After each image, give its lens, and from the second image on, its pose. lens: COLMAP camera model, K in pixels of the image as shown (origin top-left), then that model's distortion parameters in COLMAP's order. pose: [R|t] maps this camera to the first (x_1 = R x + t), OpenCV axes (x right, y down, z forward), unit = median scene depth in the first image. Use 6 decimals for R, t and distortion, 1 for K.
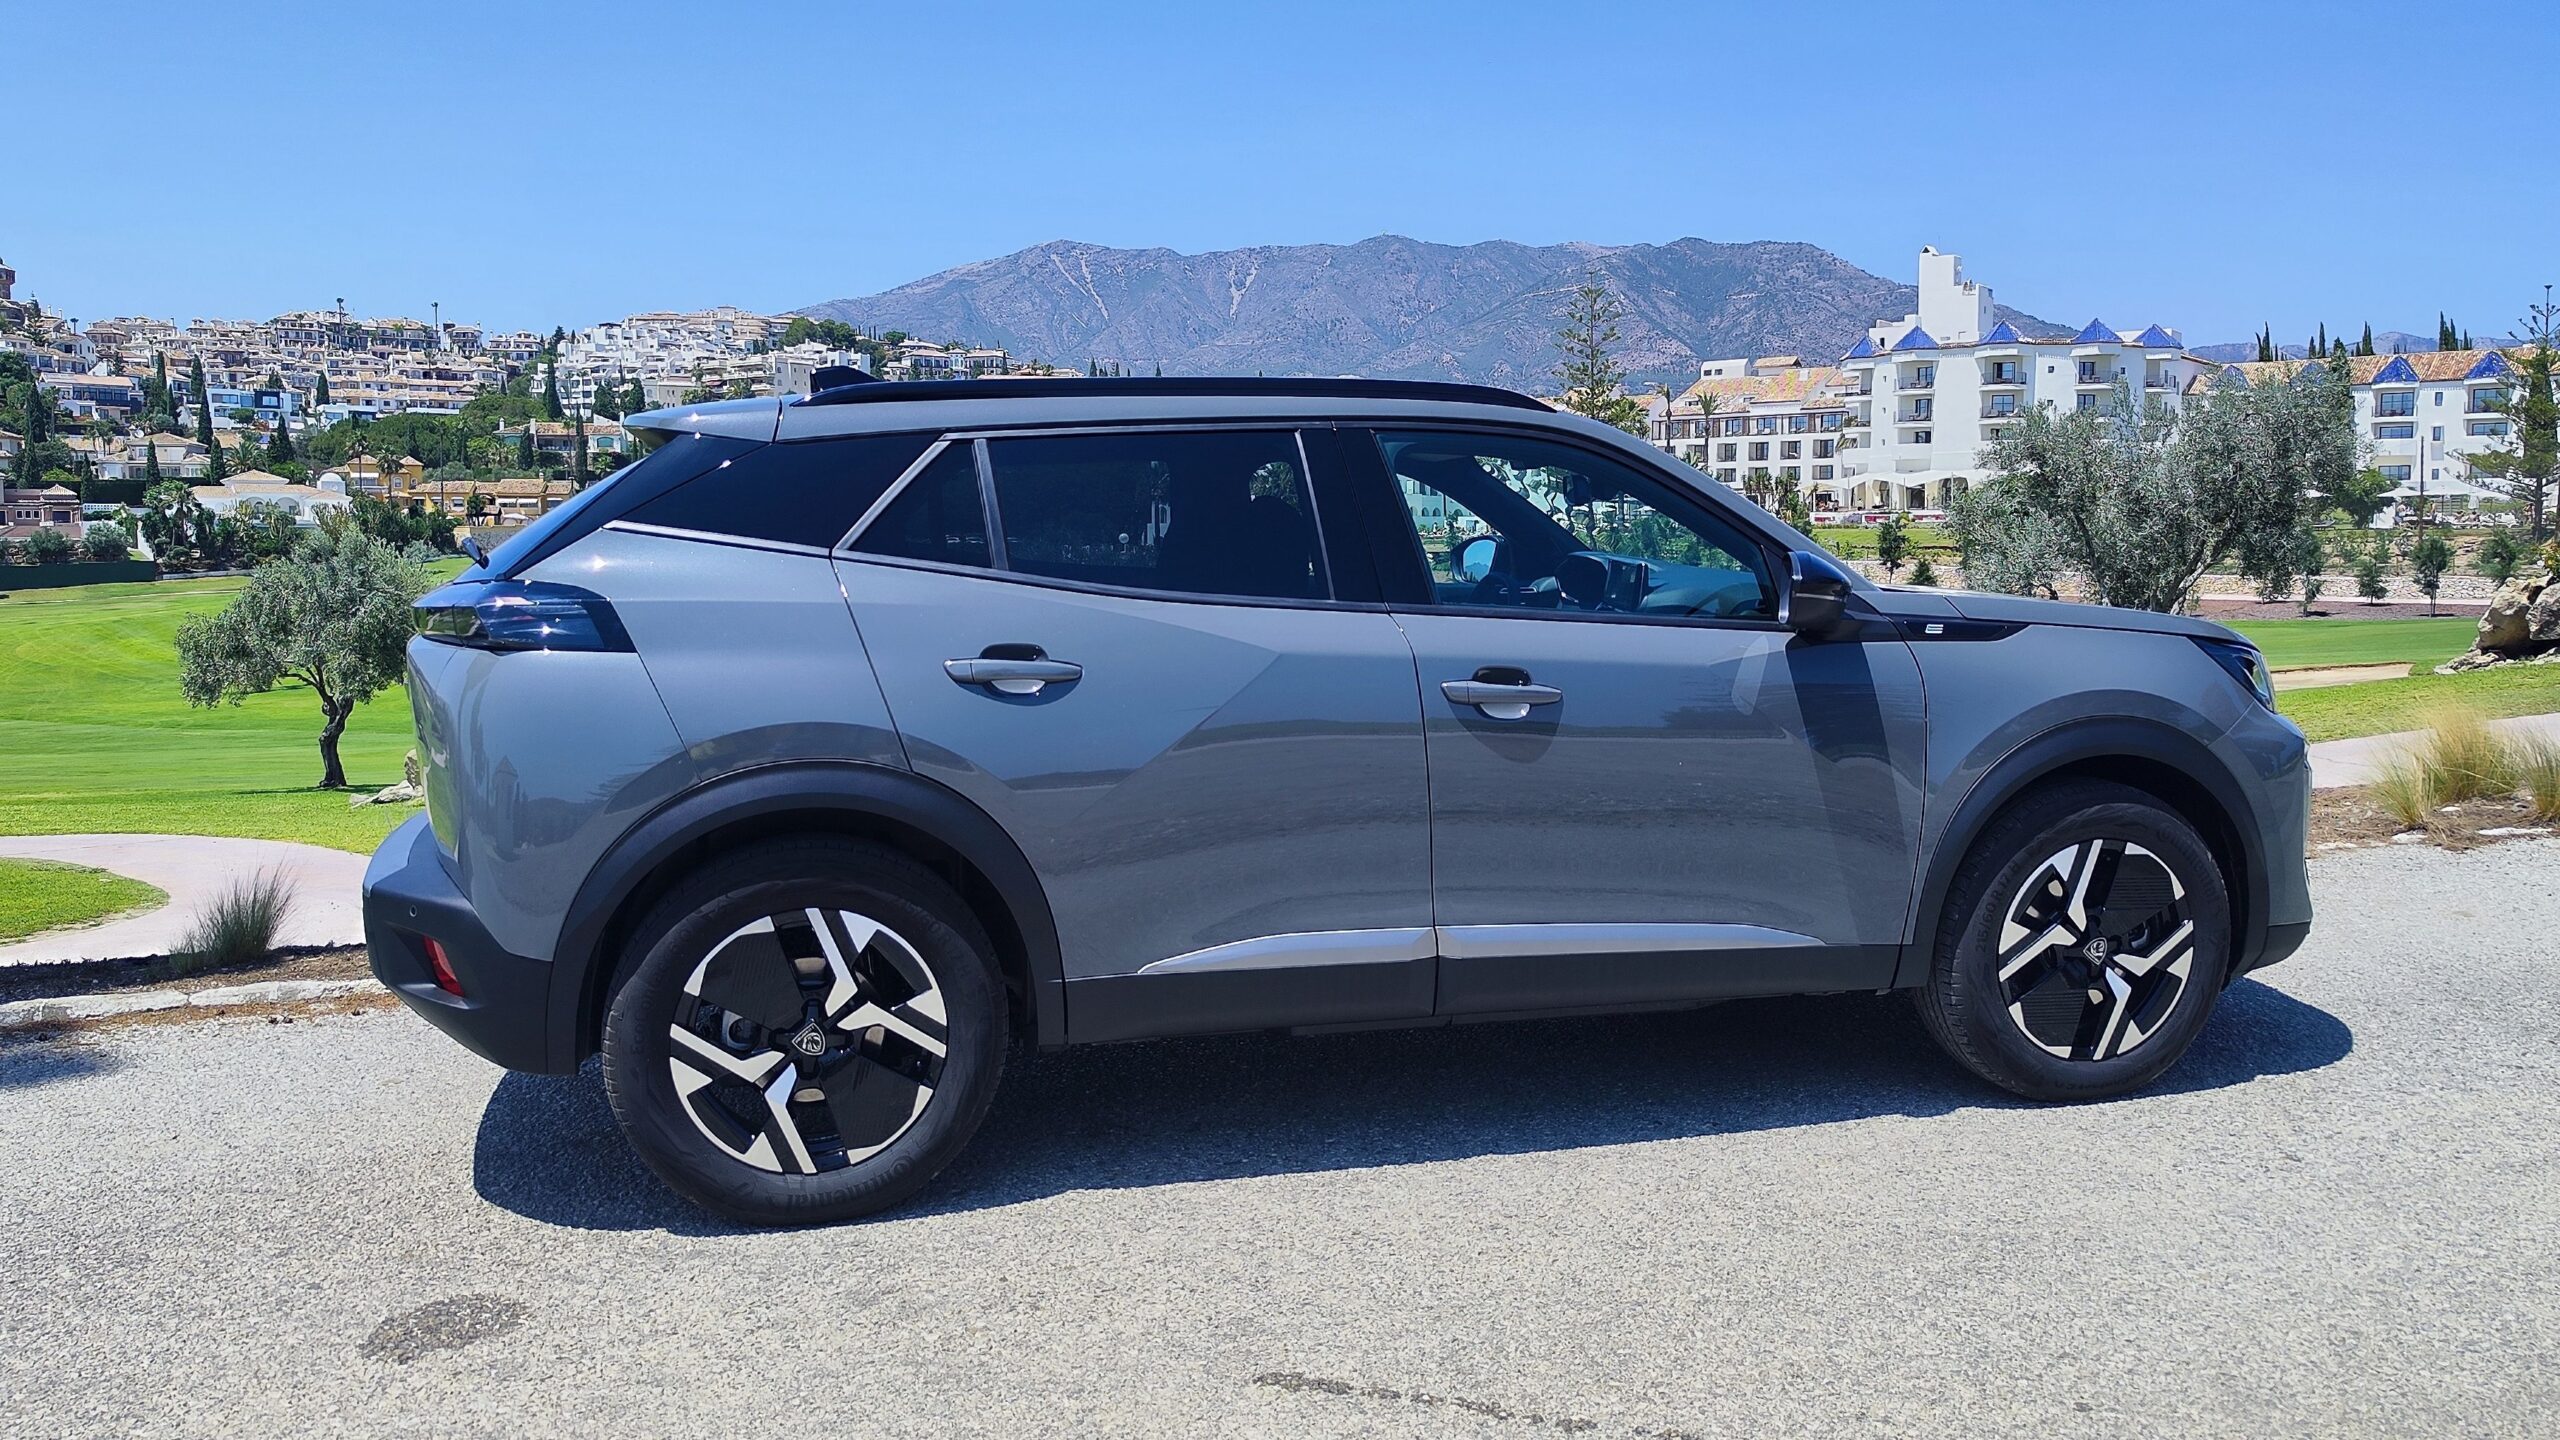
lens RADIAL K [[1686.5, 0, 1246.6], [0, 1686.5, 671.9], [0, 0, 1]] dist [0.018846, -0.009746]
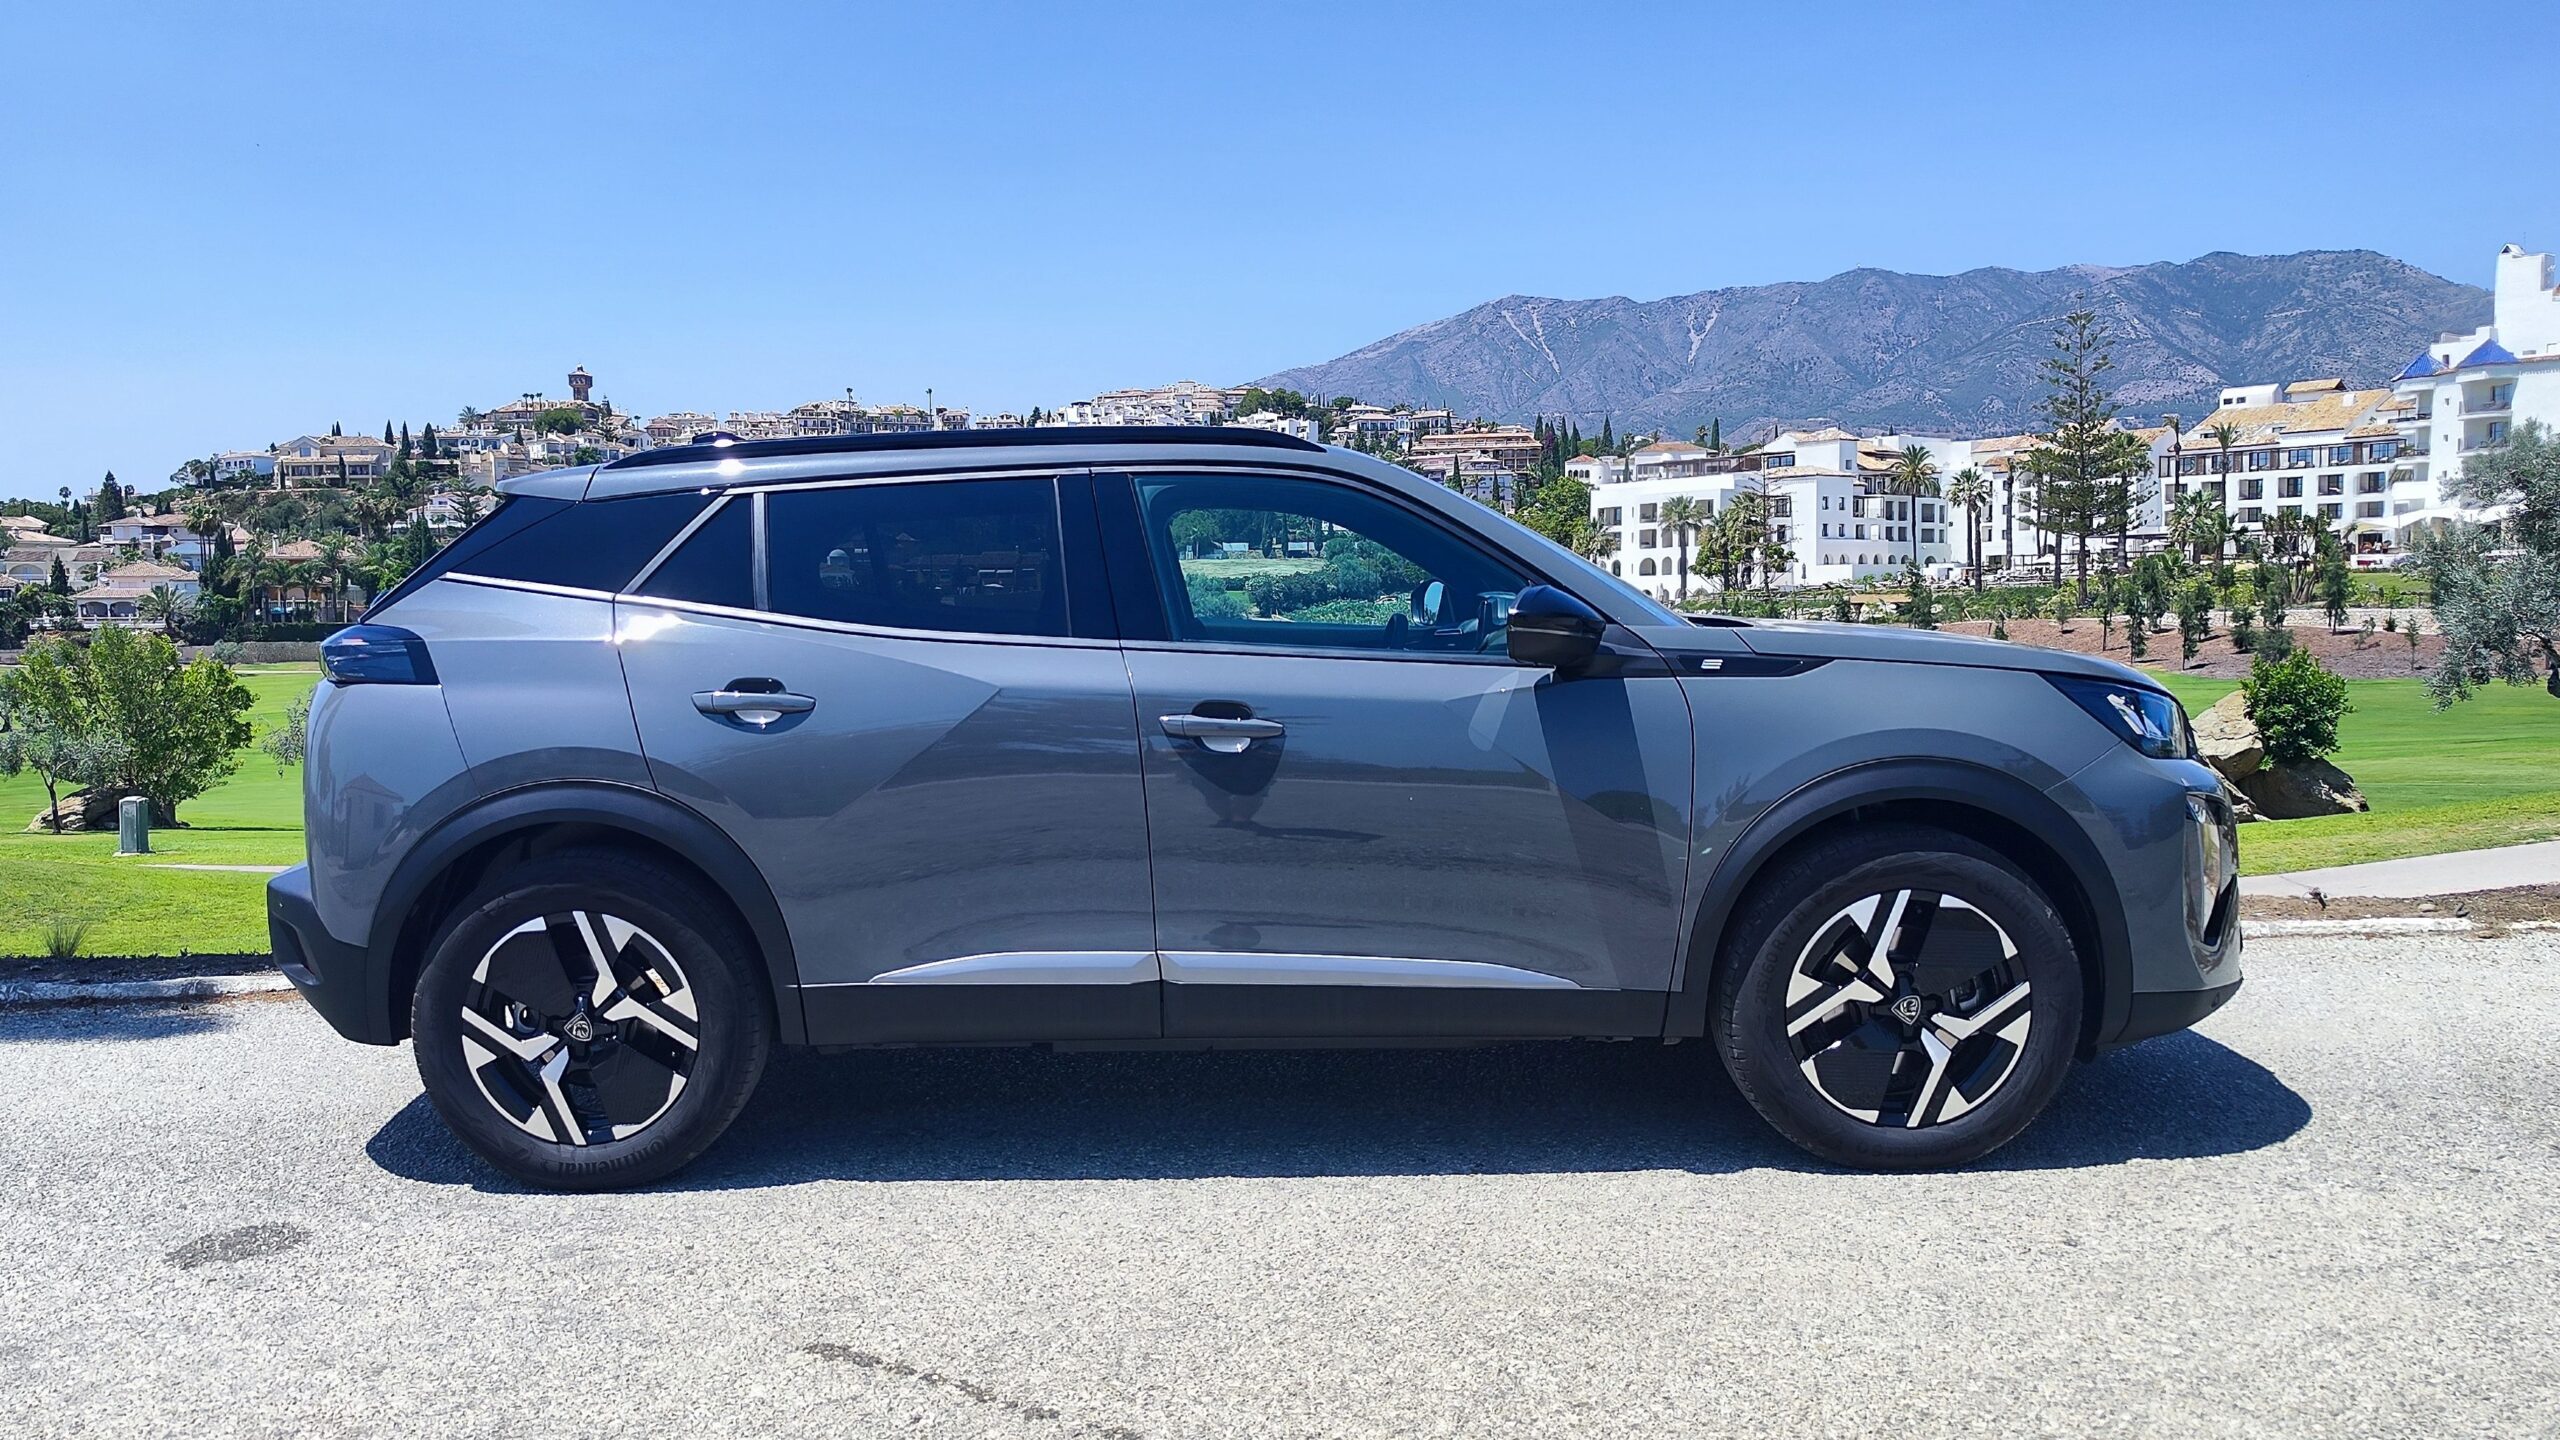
lens RADIAL K [[1686.5, 0, 1261.7], [0, 1686.5, 729.8], [0, 0, 1]] dist [0.018846, -0.009746]
pose [[0.968954, 0.005763, -0.247175, 0.454582], [-0.005838, 0.999983, 0.000431, 0.014836], [0.247173, 0.001025, 0.968971, 0.012712]]
